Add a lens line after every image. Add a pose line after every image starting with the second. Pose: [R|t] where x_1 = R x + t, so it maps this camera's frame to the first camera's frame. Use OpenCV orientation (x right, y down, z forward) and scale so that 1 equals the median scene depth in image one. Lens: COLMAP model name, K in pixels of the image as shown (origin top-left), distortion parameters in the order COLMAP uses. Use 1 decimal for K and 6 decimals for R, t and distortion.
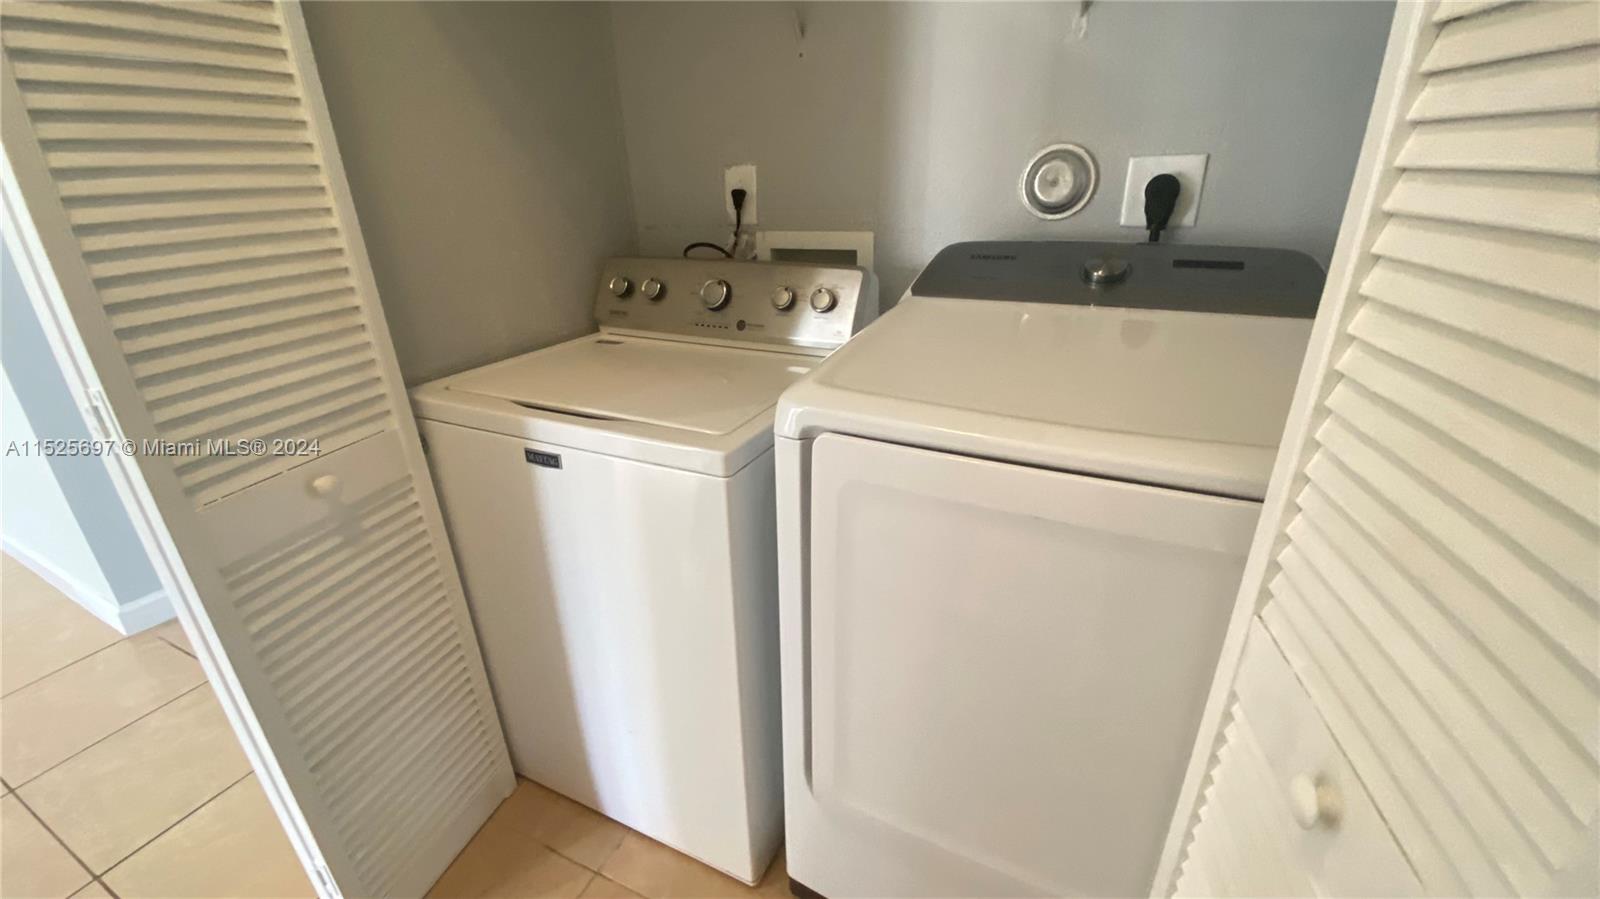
lens RADIAL K [[648.6, 0, 799.3], [0, 648.6, 454.5], [0, 0, 1]] dist [0.026997, -0.023678]
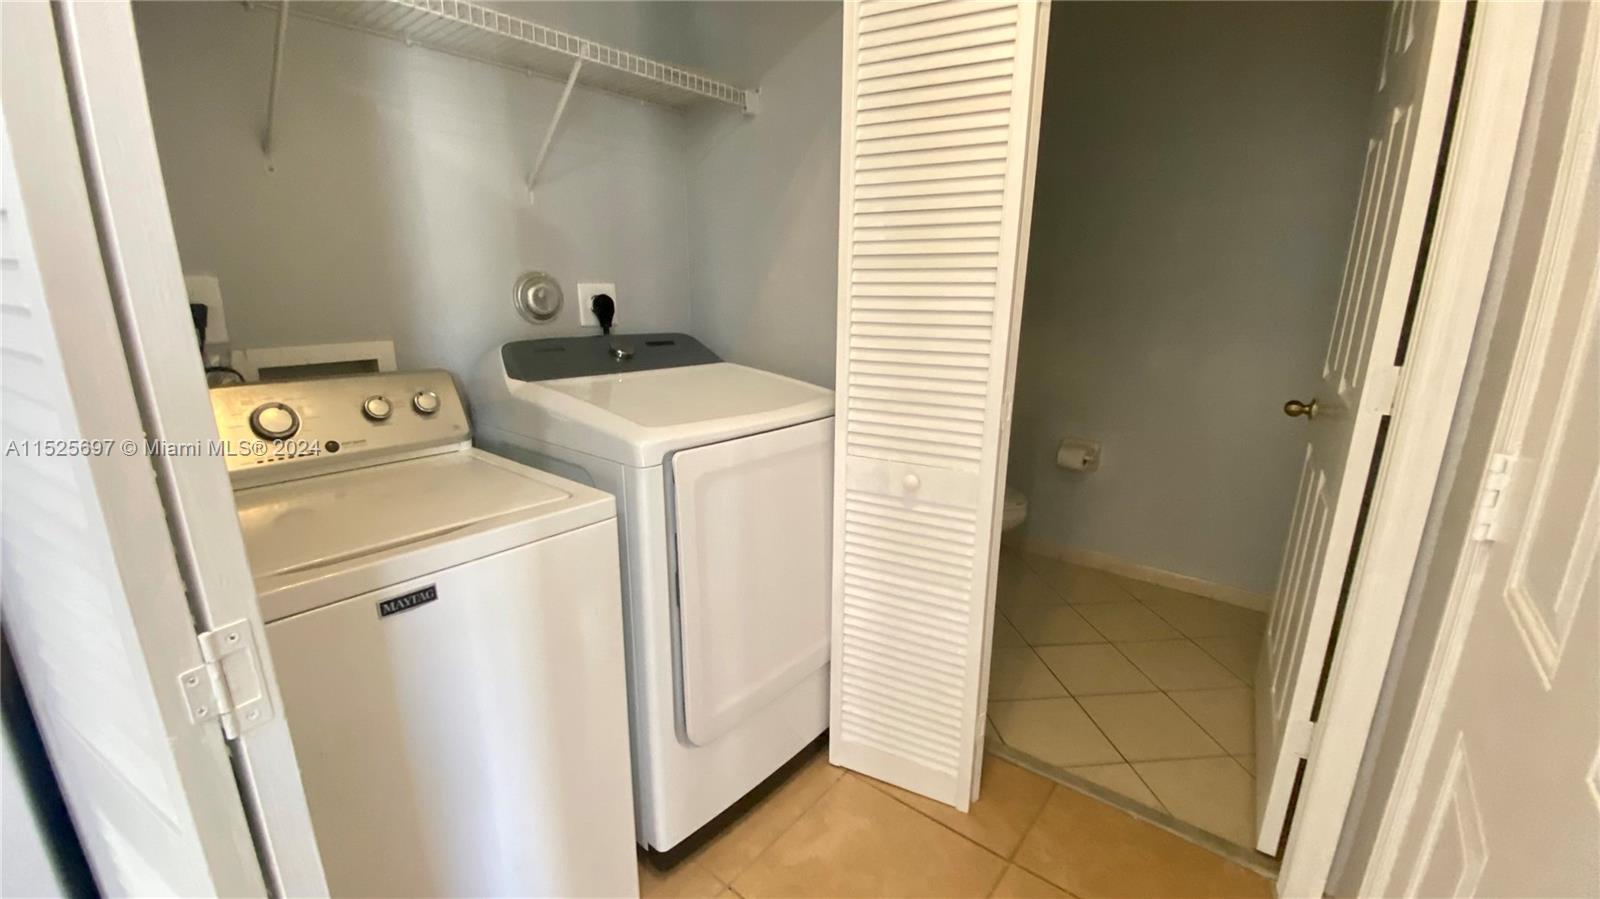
lens RADIAL K [[648.6, 0, 799.3], [0, 648.6, 454.5], [0, 0, 1]] dist [0.026997, -0.023678]
pose [[0.225657, -0.224662, 0.947948, -0.963166], [0.367285, 0.920864, 0.130812, -0.086762], [-0.902319, 0.318649, 0.290314, 0.198357]]
